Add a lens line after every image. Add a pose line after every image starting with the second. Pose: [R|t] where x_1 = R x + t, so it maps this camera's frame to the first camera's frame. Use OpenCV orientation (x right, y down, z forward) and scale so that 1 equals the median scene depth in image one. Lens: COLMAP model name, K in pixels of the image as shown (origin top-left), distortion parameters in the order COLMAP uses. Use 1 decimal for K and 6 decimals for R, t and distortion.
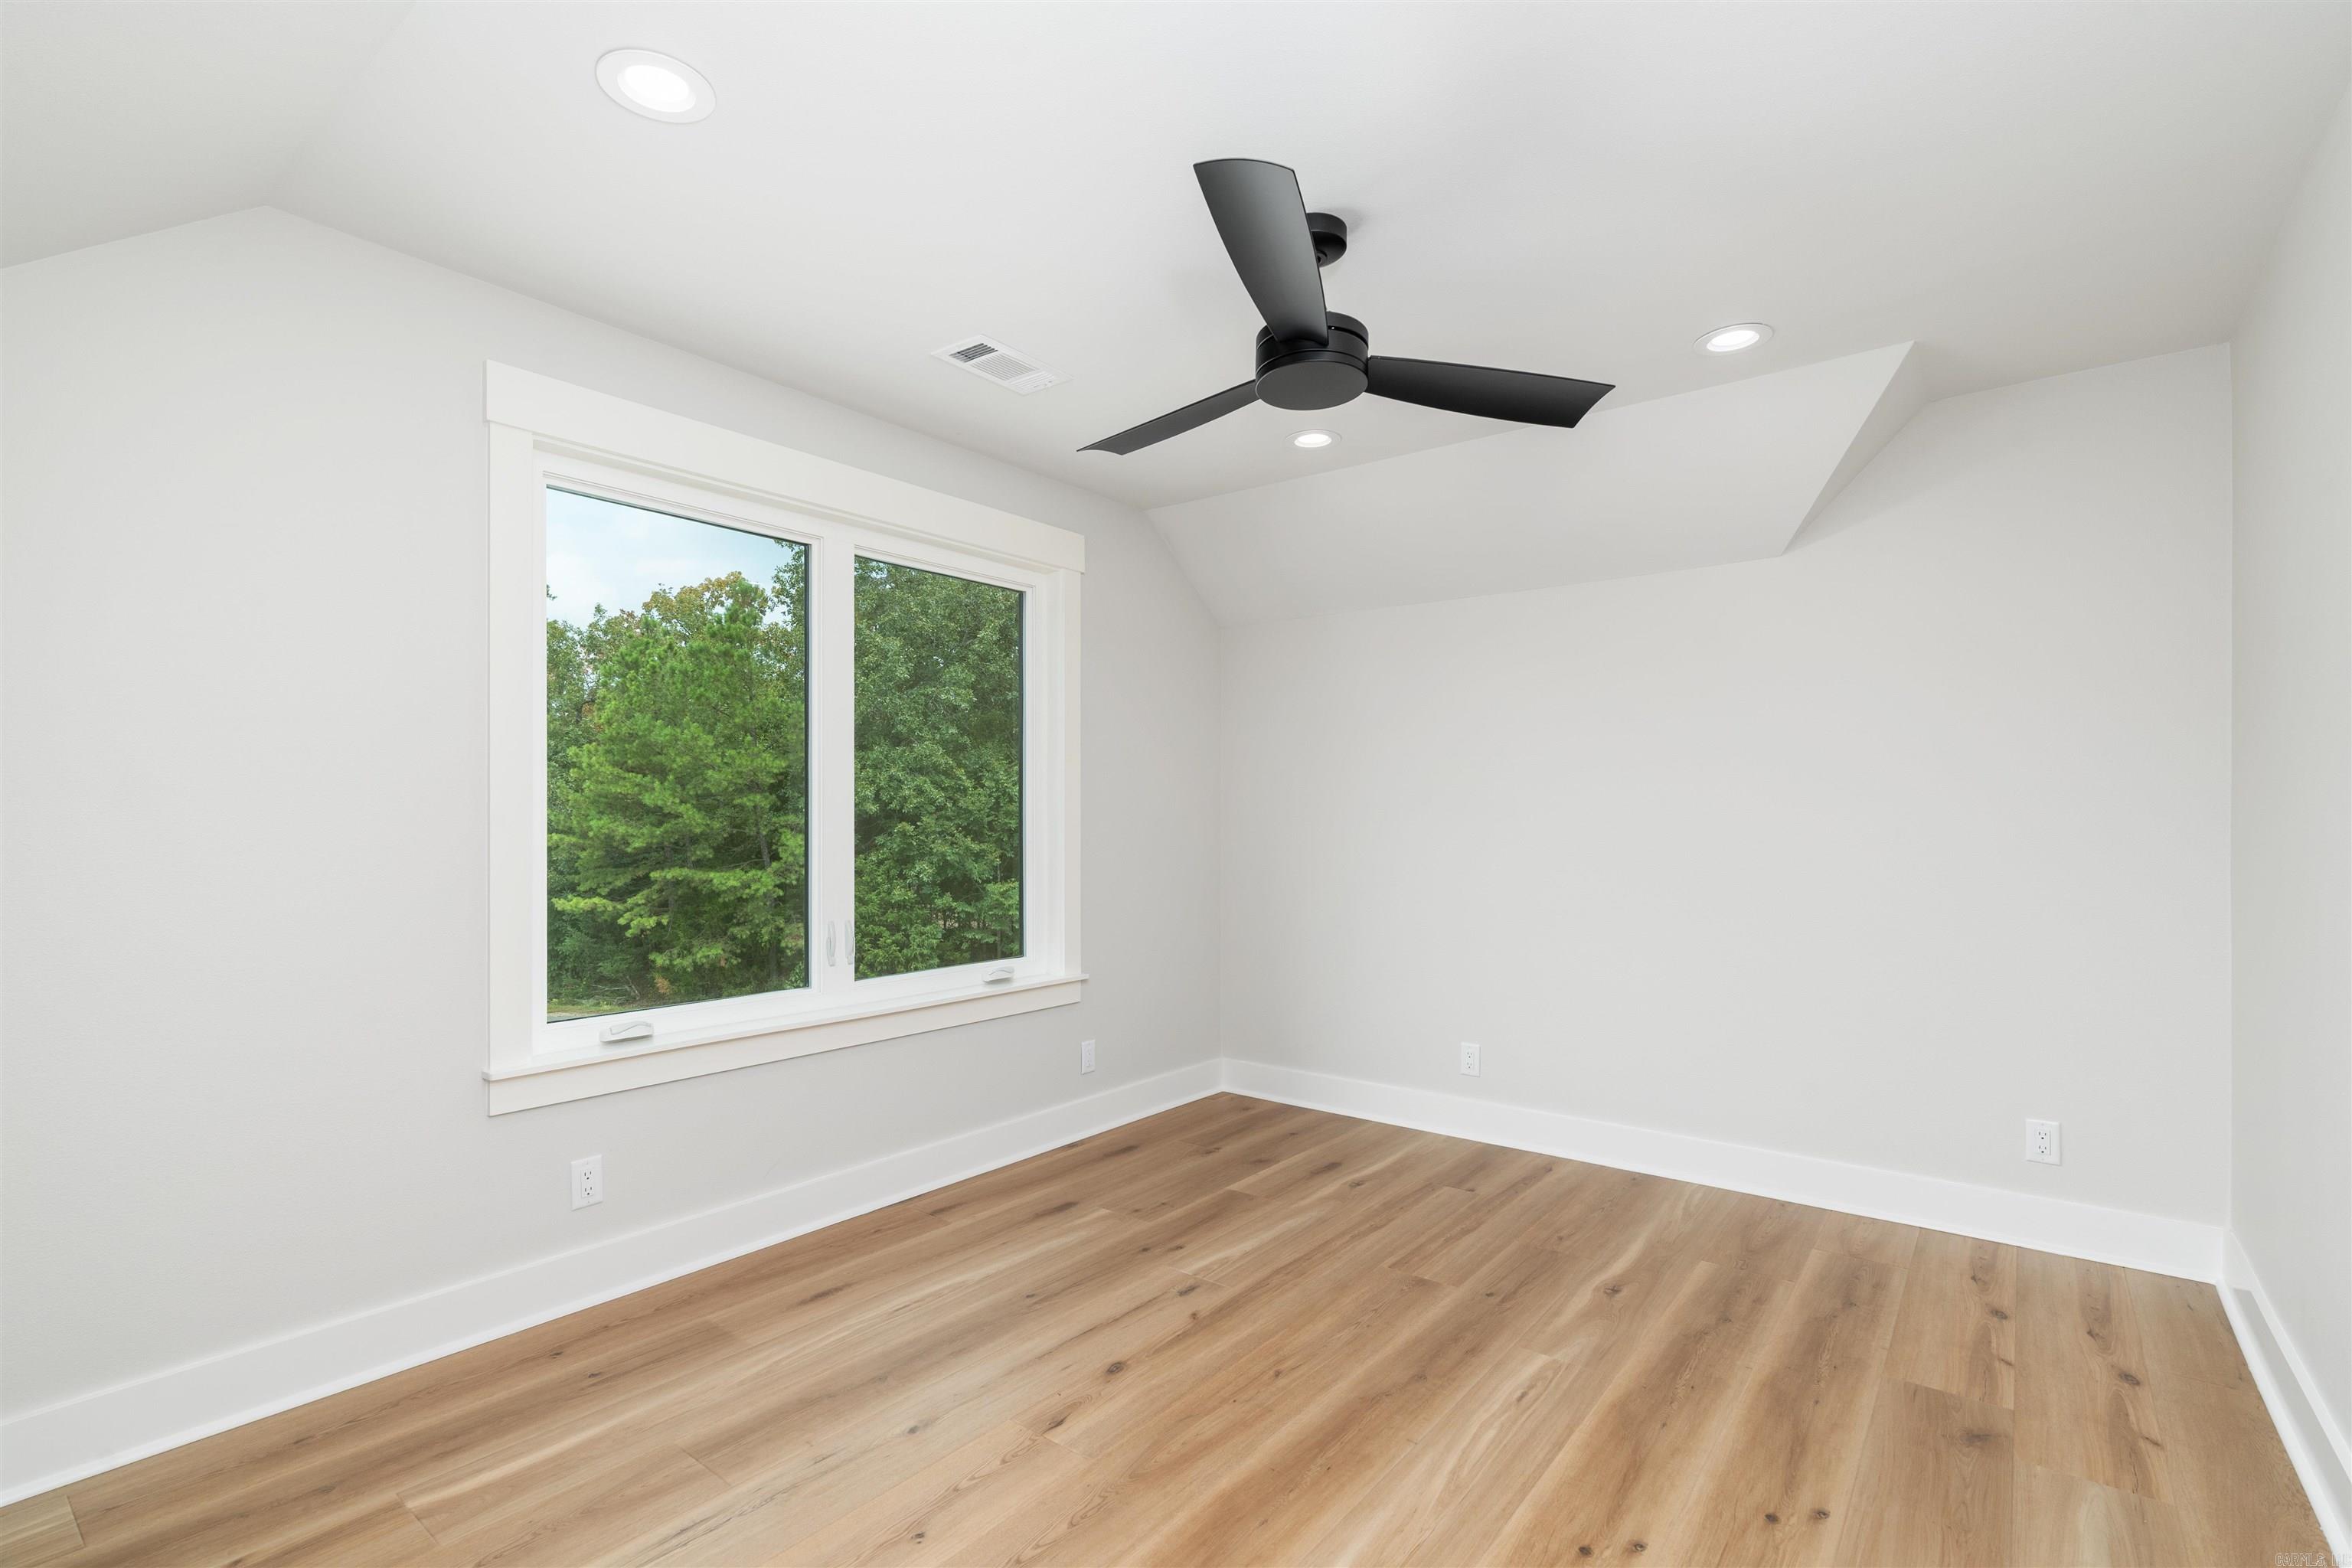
lens RADIAL K [[1084.6, 0, 1162.3], [0, 1084.6, 798.5], [0, 0, 1]] dist [-0.009966, 0.003509]
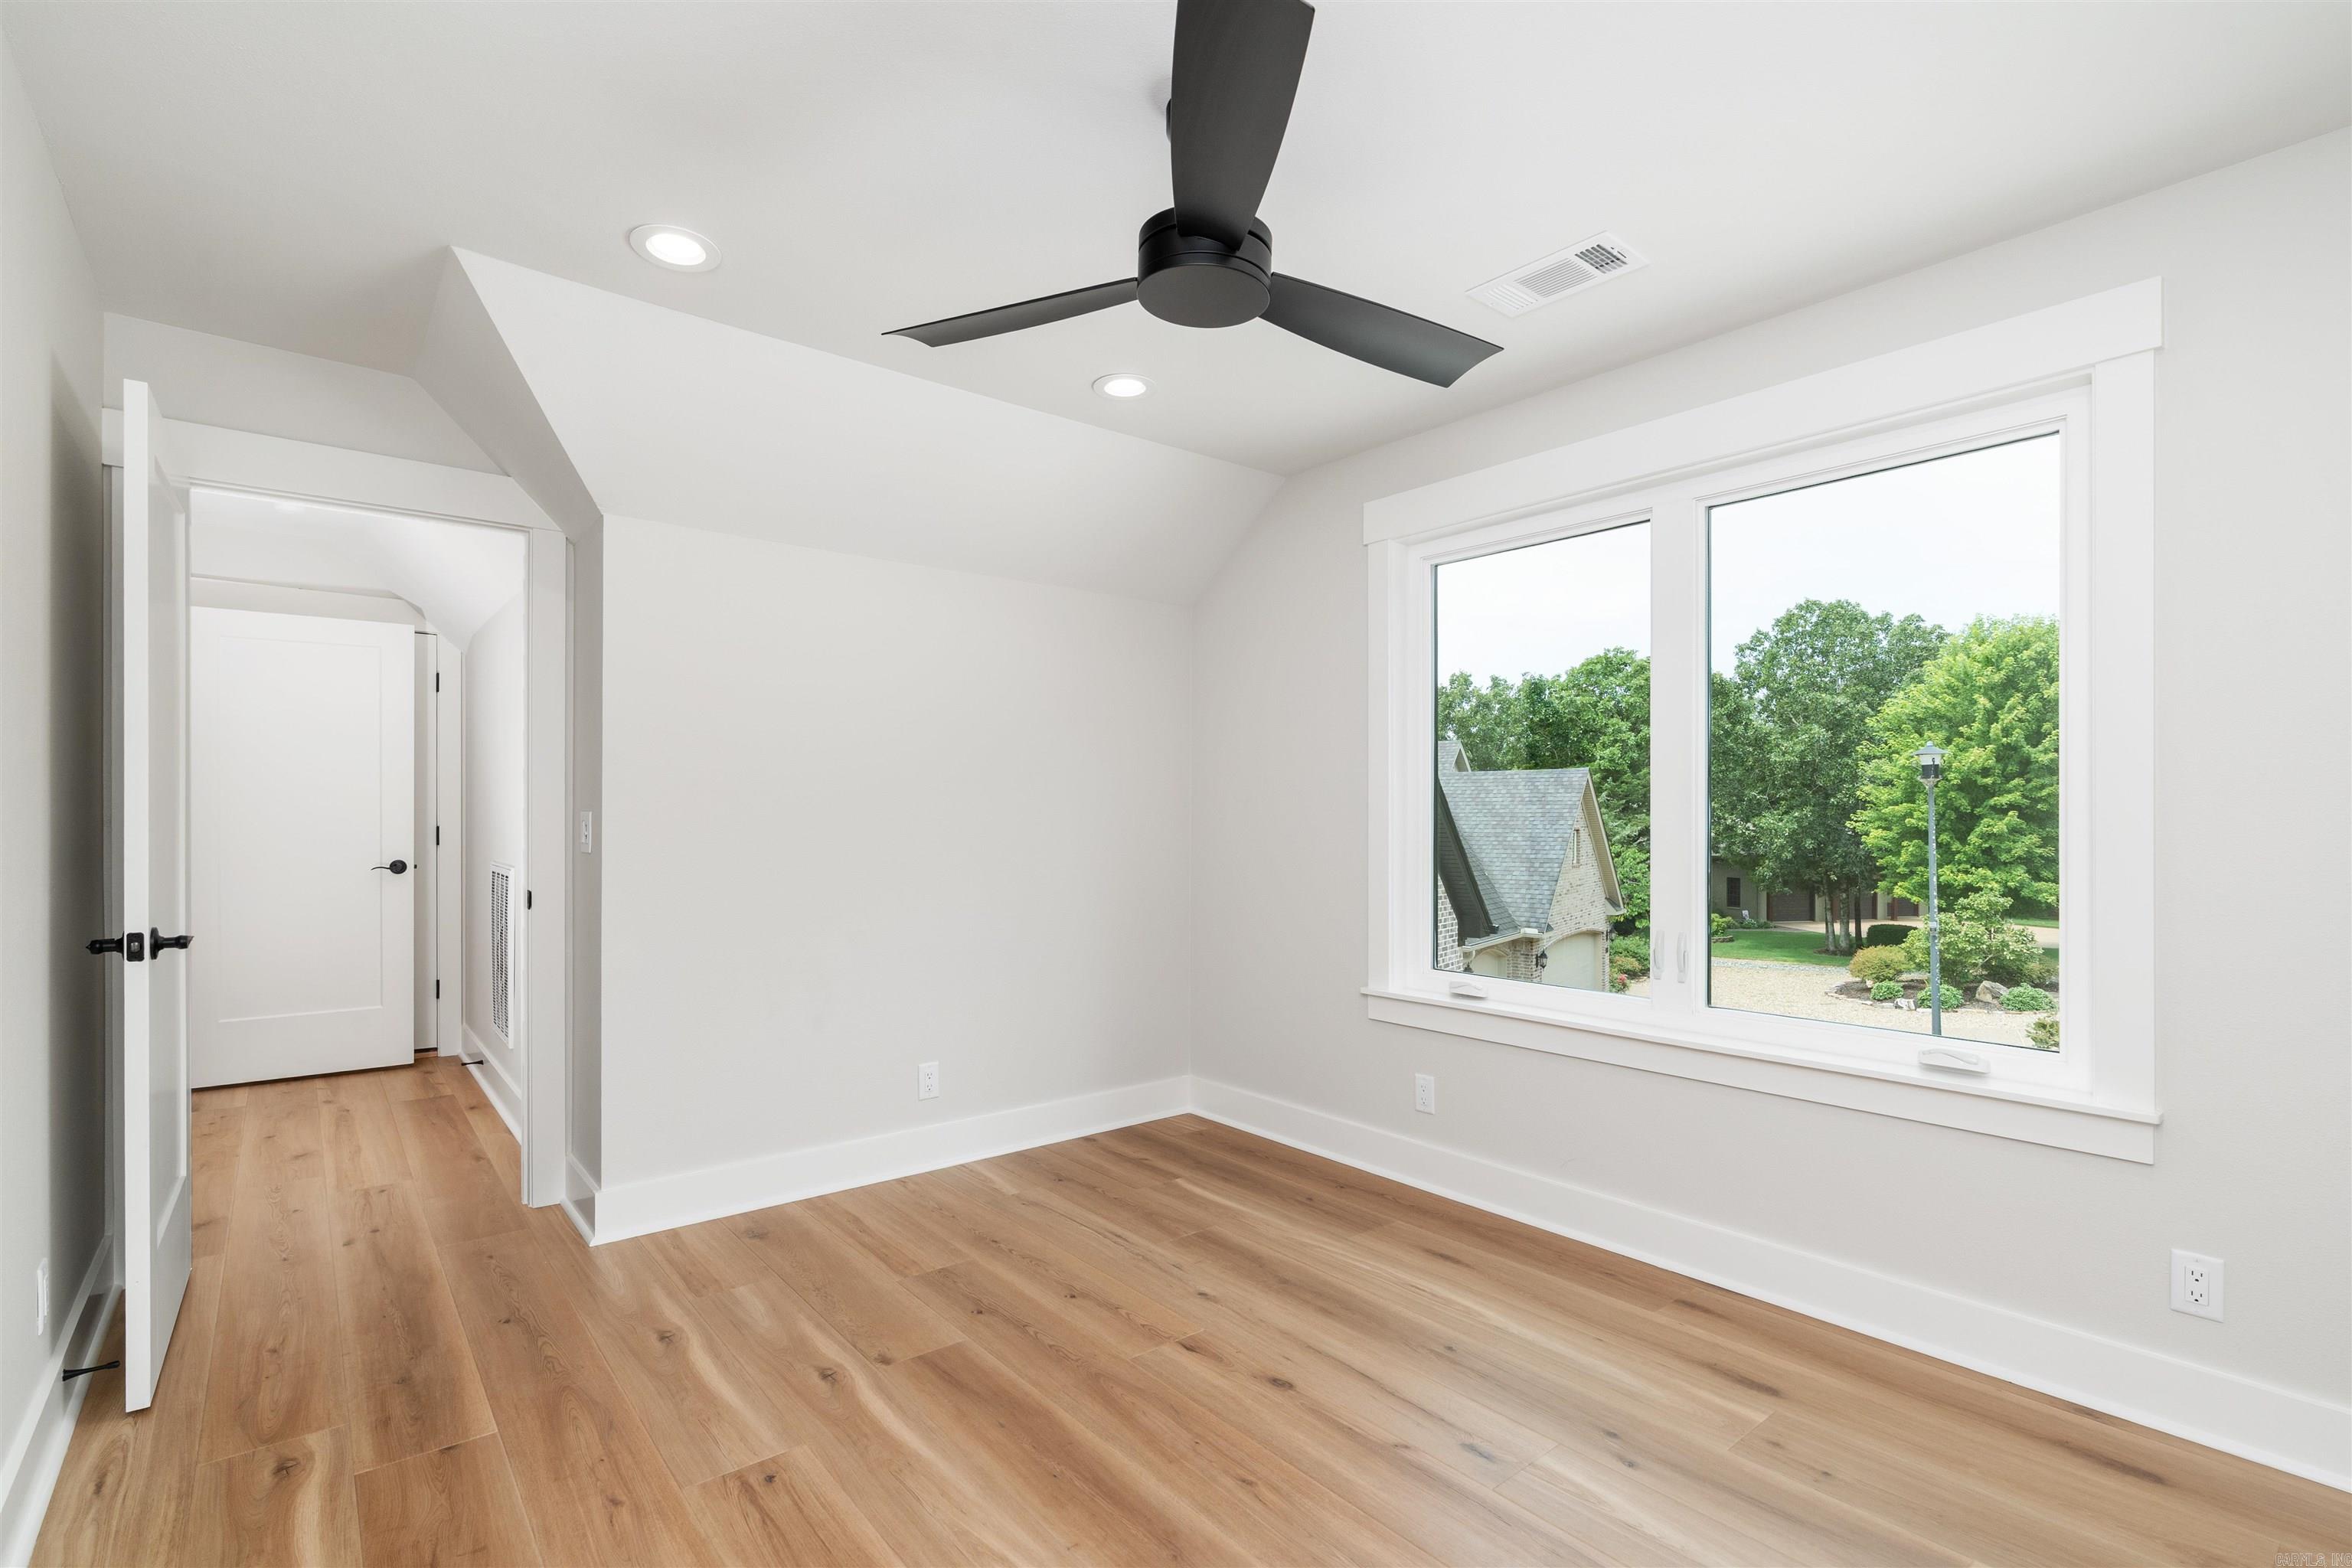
lens RADIAL K [[1084.6, 0, 1162.1], [0, 1084.6, 797.1], [0, 0, 1]] dist [-0.009966, 0.003509]
pose [[-0.218433, -0.013553, -0.975758, 0.815080], [0.021009, 0.999606, -0.018587, 0.013437], [0.975626, -0.024560, -0.218062, 0.976431]]
